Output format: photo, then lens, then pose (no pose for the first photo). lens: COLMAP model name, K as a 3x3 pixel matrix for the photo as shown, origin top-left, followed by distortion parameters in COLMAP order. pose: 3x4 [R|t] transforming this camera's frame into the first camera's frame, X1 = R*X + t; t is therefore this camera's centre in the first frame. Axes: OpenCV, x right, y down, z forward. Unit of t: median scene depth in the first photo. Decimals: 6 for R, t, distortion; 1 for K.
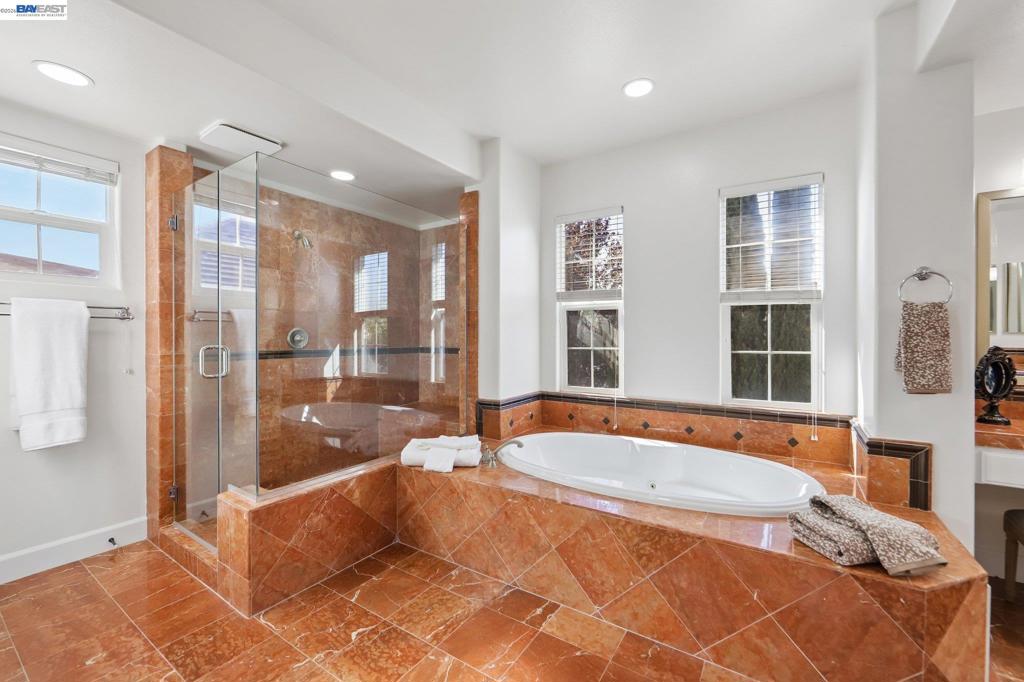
lens RADIAL K [[417.6, 0, 520.8], [0, 417.6, 338.0], [0, 0, 1]] dist [-0.013686, 0.003693]
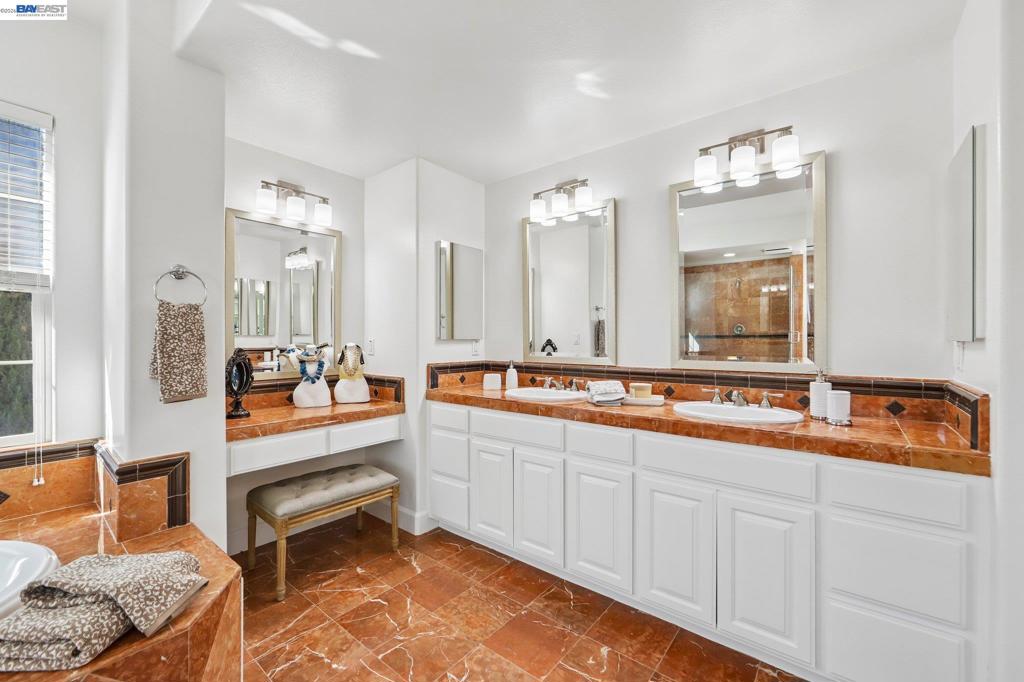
lens RADIAL K [[409.0, 0, 517.8], [0, 409.0, 340.6], [0, 0, 1]] dist [-0.015343, 0.002144]
pose [[0.098016, -0.004155, 0.995176, 0.131541], [0.000843, 0.999991, 0.004092, -0.004330], [-0.995184, 0.000438, 0.098019, 0.144527]]
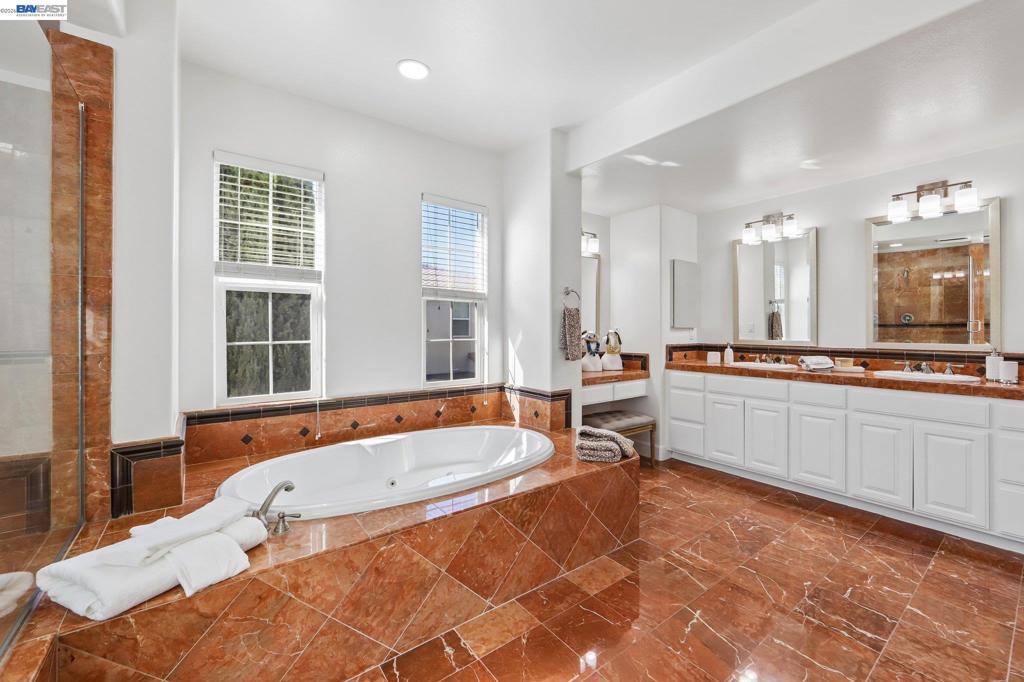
lens RADIAL K [[433.3, 0, 498.1], [0, 433.3, 328.7], [0, 0, 1]] dist [-0.009397, 0.000611]
pose [[0.333319, -0.001376, 0.942813, -0.785436], [0.000325, 0.999999, 0.001344, -0.001981], [-0.942814, -0.000142, 0.333319, 0.637821]]
